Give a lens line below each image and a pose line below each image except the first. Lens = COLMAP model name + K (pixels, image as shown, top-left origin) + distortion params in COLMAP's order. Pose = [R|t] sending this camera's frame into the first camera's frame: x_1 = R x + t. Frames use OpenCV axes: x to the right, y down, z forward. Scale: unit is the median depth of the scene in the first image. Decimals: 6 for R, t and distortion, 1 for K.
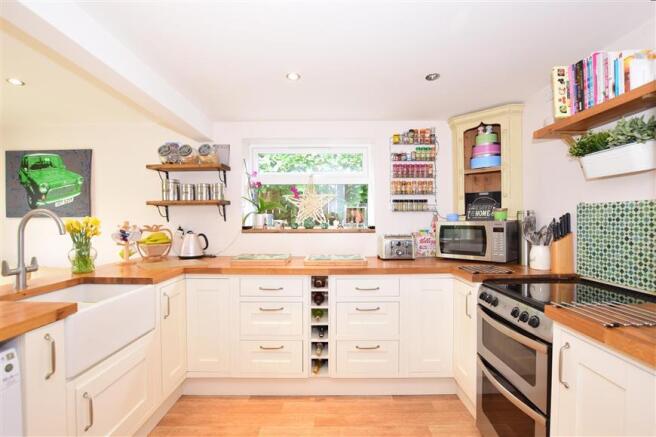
lens RADIAL K [[298.9, 0, 331.0], [0, 298.9, 220.1], [0, 0, 1]] dist [-0.029493, 0.002503]
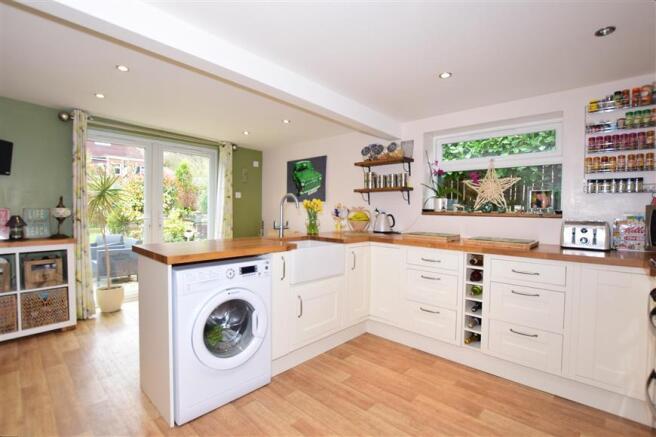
lens RADIAL K [[298.9, 0, 335.2], [0, 298.9, 214.0], [0, 0, 1]] dist [-0.029493, 0.002503]
pose [[0.743521, 0.024504, -0.668264, 0.236043], [-0.019264, 0.999699, 0.015224, 0.030083], [0.668435, 0.001554, 0.743769, -0.093889]]
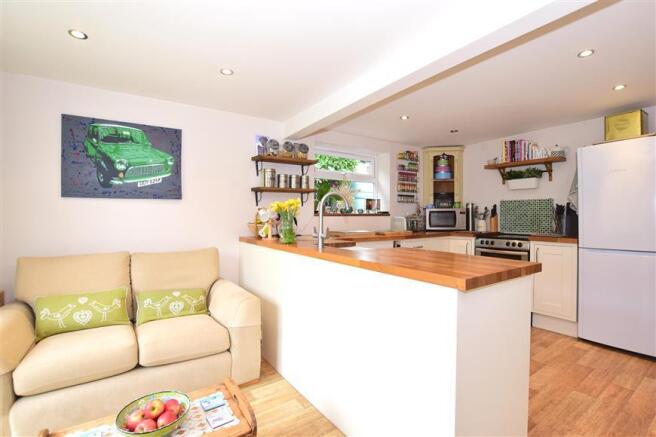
lens RADIAL K [[298.9, 0, 331.2], [0, 298.9, 219.0], [0, 0, 1]] dist [-0.029493, 0.002503]
pose [[0.829037, -0.004013, 0.559179, -0.974551], [-0.003935, 0.999908, 0.013010, 0.040847], [-0.559179, -0.012986, 0.828945, -0.101214]]
